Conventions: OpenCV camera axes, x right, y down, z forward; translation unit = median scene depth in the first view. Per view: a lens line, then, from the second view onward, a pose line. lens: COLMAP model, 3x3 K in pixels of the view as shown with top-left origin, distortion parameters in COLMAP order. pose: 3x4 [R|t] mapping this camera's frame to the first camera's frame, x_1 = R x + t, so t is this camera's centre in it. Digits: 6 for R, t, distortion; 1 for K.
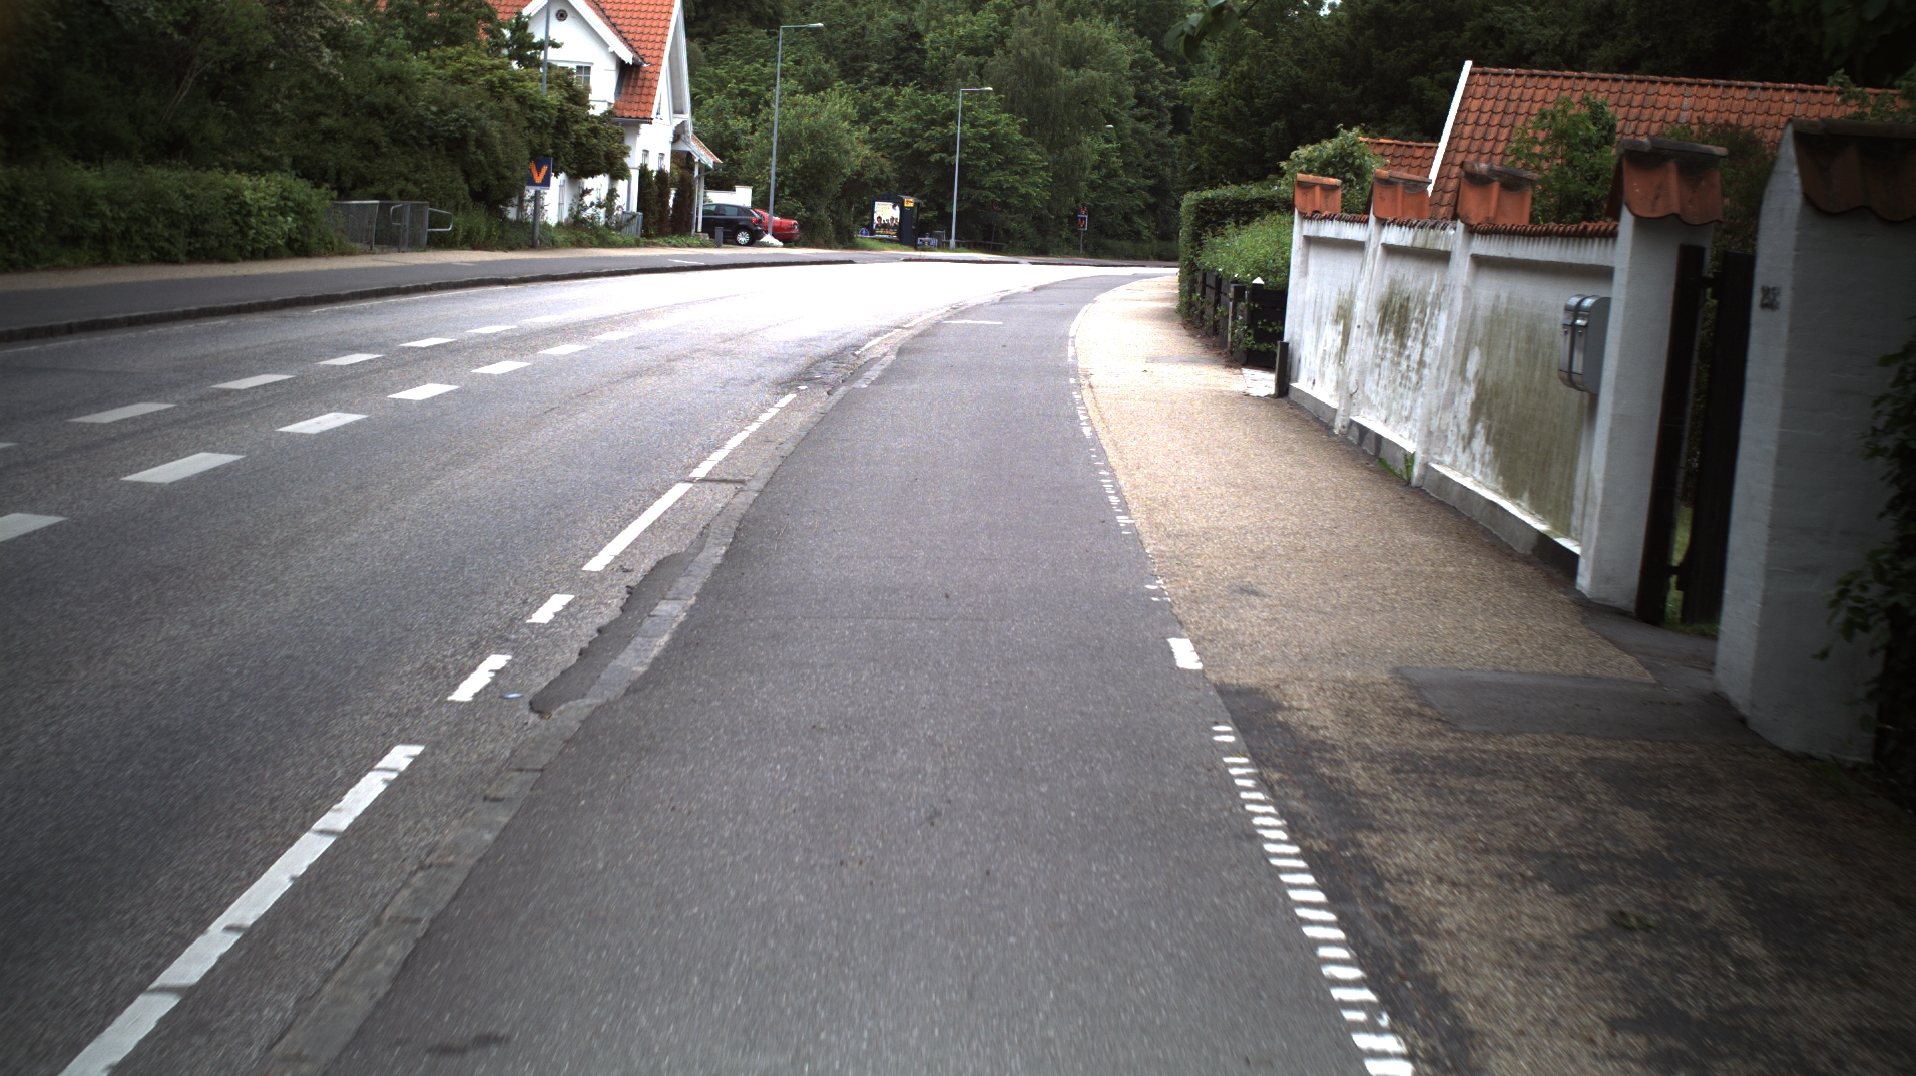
lens RADIAL K [[3251.2, 0, 958.0], [0, 3251.2, 538.0], [0, 0, 1]] dist [-0.326987, 0.610893]
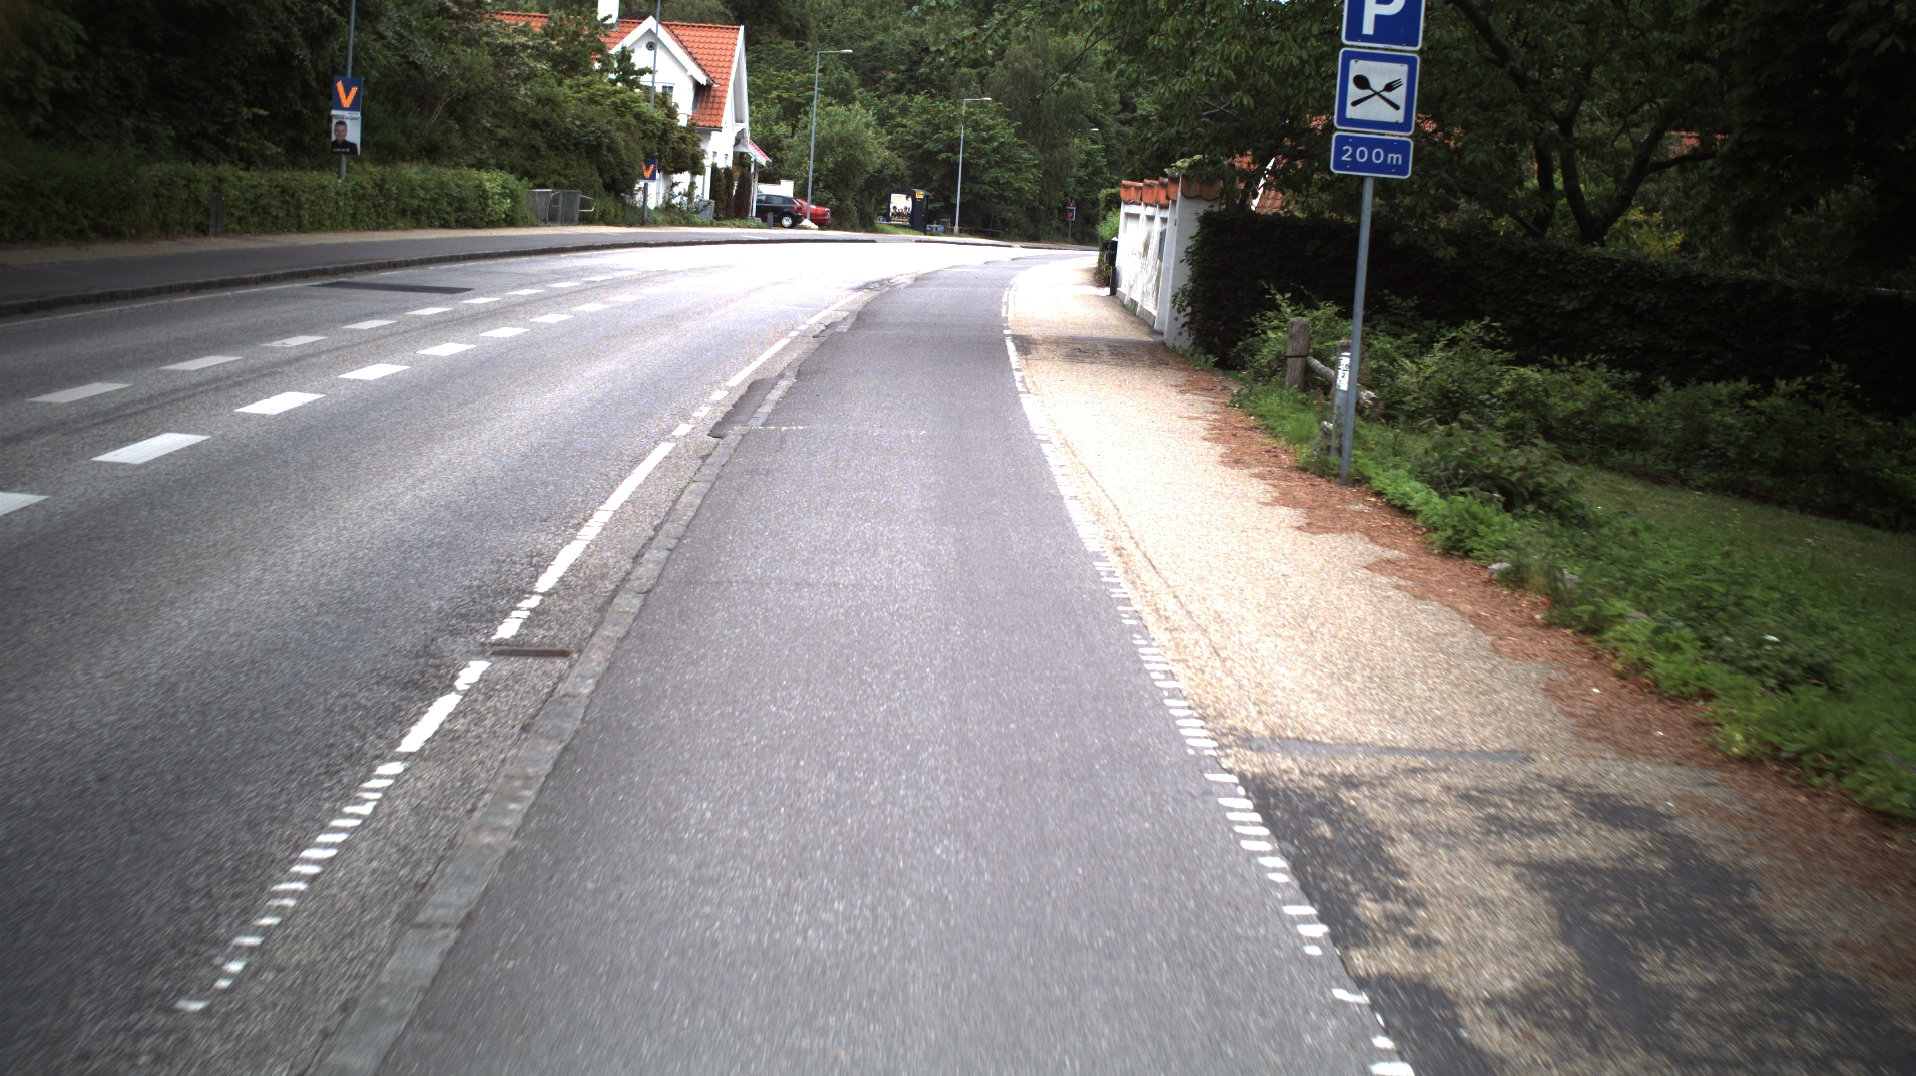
lens RADIAL K [[3251.2, 0, 958.0], [0, 3251.2, 538.0], [0, 0, 1]] dist [-0.326987, 0.610893]
pose [[0.999961, 0.008603, -0.002013, 0.004531], [-0.008598, 0.999961, 0.002186, 0.036902], [0.002032, -0.002168, 0.999996, -0.354037]]
